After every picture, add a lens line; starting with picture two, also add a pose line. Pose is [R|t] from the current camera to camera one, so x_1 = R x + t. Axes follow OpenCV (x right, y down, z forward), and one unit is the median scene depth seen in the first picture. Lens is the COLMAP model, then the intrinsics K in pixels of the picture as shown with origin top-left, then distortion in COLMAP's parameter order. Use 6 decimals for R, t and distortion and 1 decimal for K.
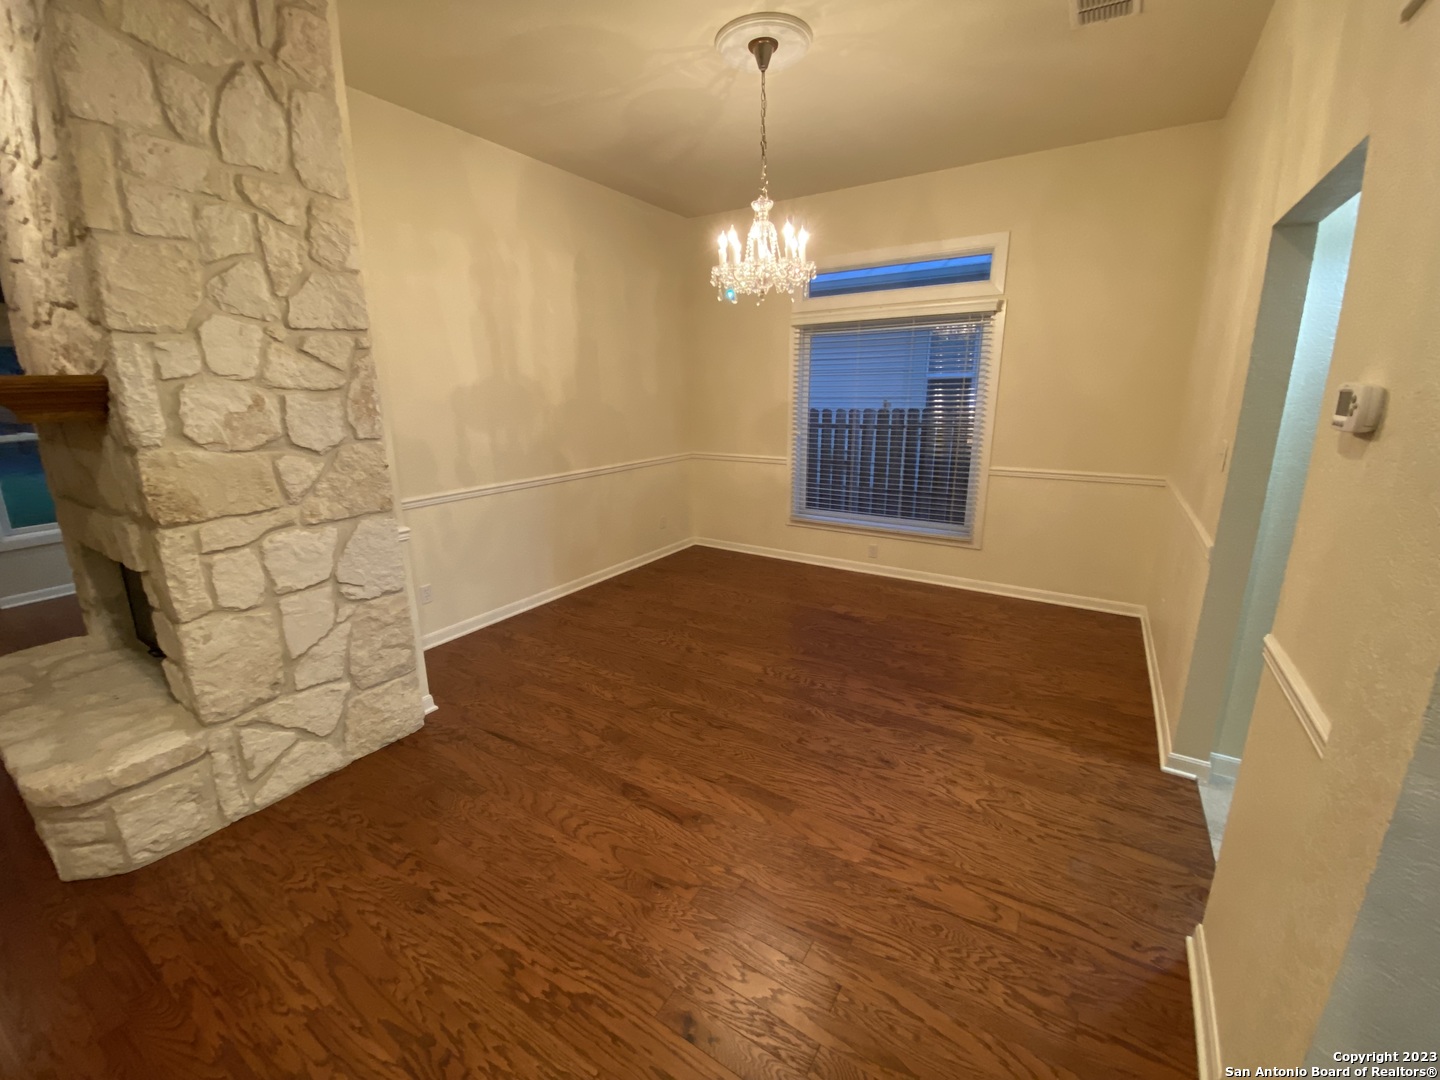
lens RADIAL K [[584.1, 0, 719.3], [0, 584.1, 533.5], [0, 0, 1]] dist [0.015762, -0.018118]
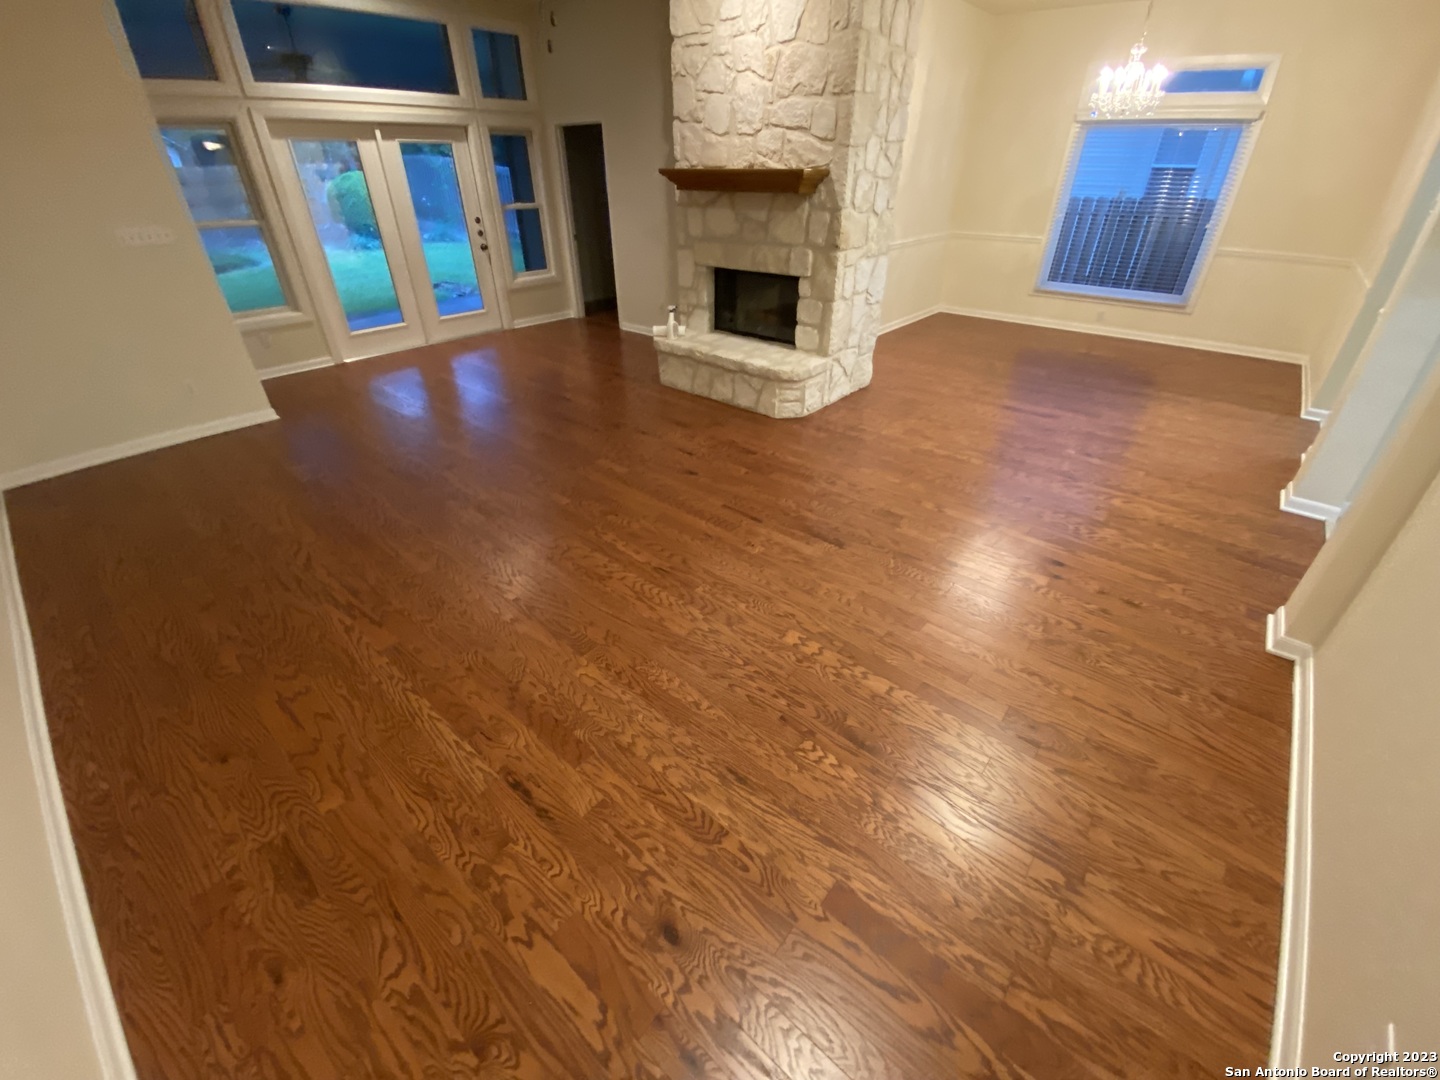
lens RADIAL K [[584.1, 0, 719.3], [0, 584.1, 533.5], [0, 0, 1]] dist [0.015762, -0.018118]
pose [[0.990433, 0.080149, -0.112332, -0.855510], [-0.041742, 0.949909, 0.309726, 0.261977], [0.131530, -0.302073, 0.944167, -1.125634]]
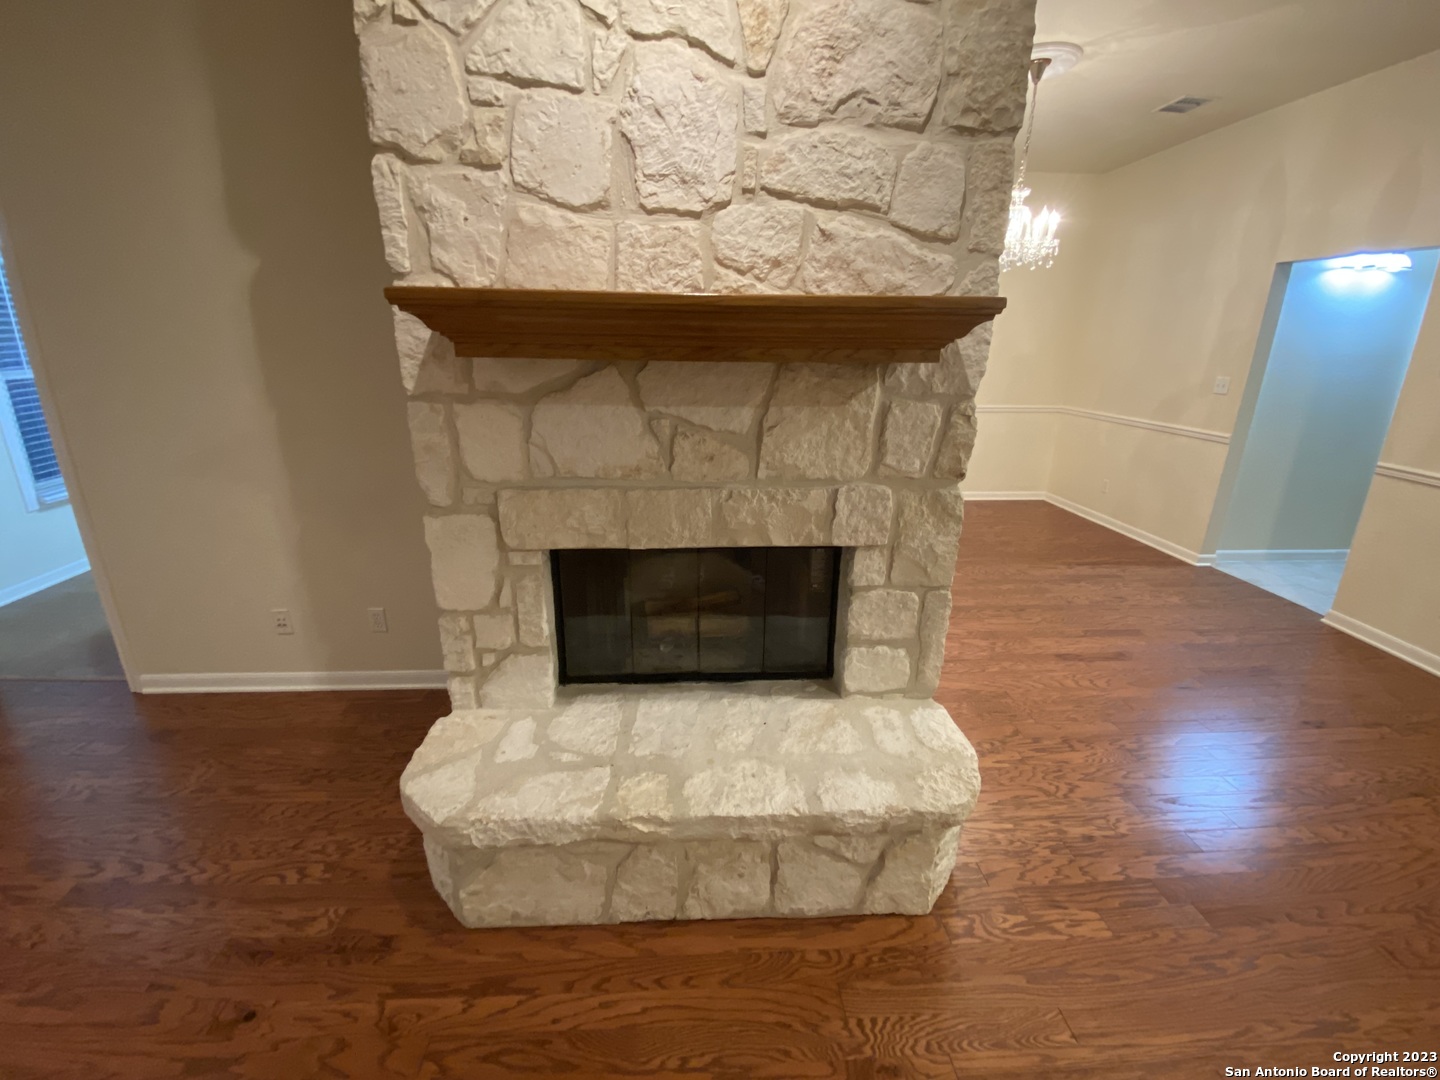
lens RADIAL K [[584.1, 0, 719.3], [0, 584.1, 533.5], [0, 0, 1]] dist [0.015762, -0.018118]
pose [[0.812560, -0.162236, 0.559844, -1.430539], [0.124101, 0.986614, 0.105787, -0.061525], [-0.569512, -0.016481, 0.821818, 0.371967]]
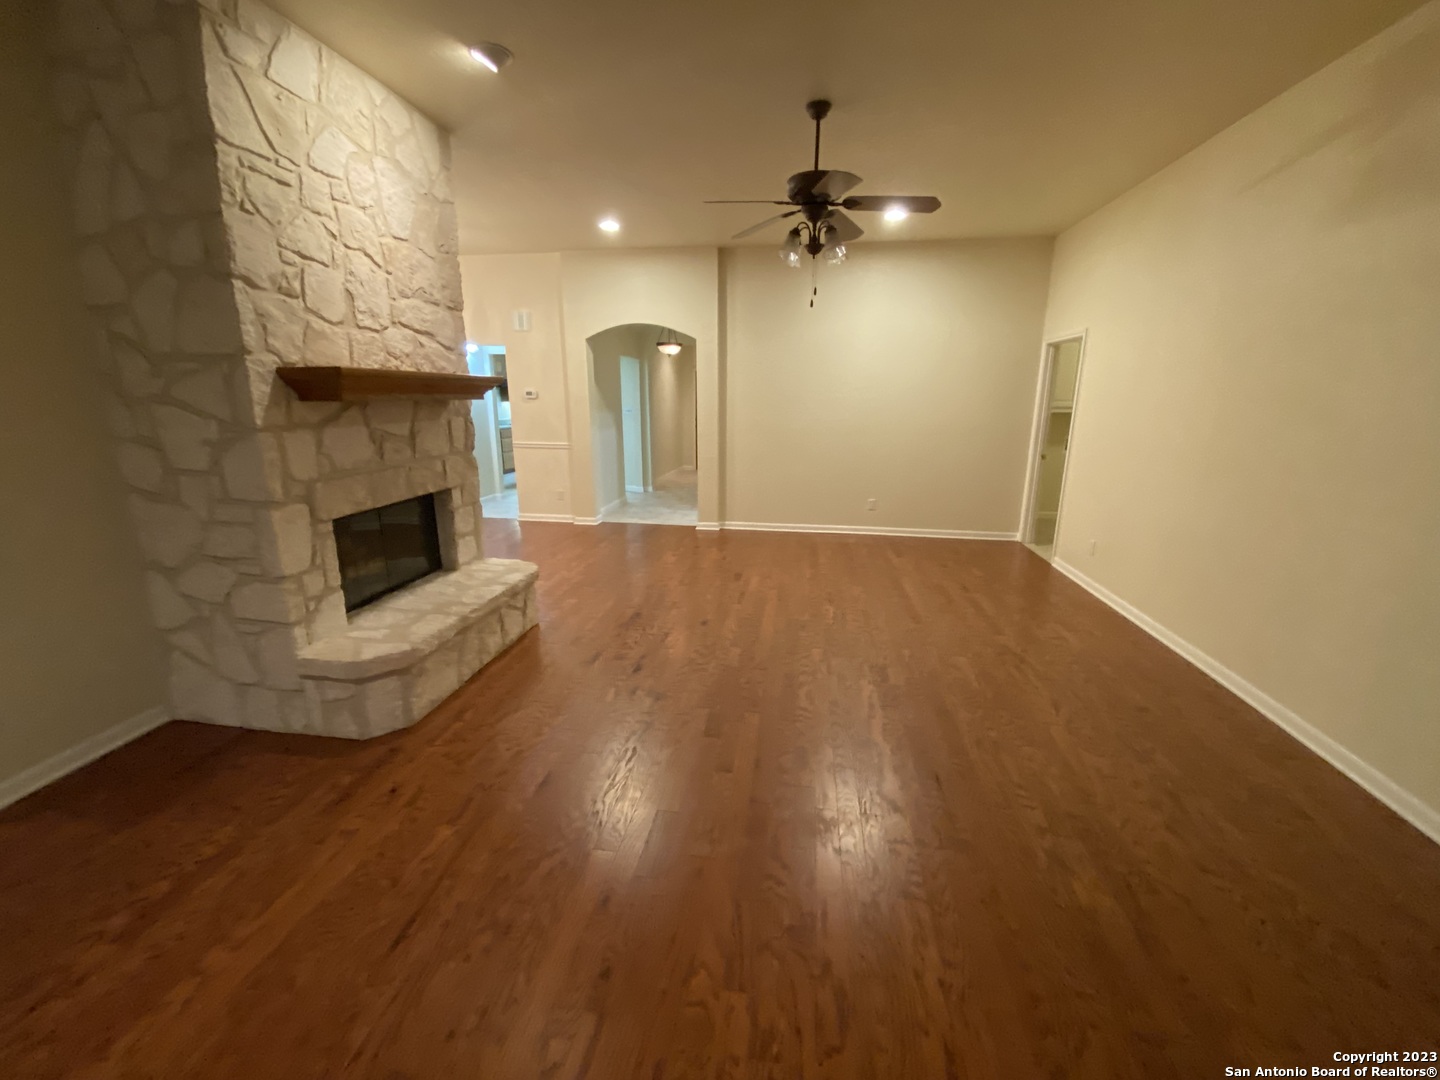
lens RADIAL K [[579.1, 0, 713.3], [0, 579.1, 534.5], [0, 0, 1]] dist [0.023947, -0.017503]
pose [[-0.399373, -0.211234, 0.892122, -2.551072], [0.220276, 0.922480, 0.317033, -0.165854], [-0.889932, 0.323128, -0.321883, 0.801431]]
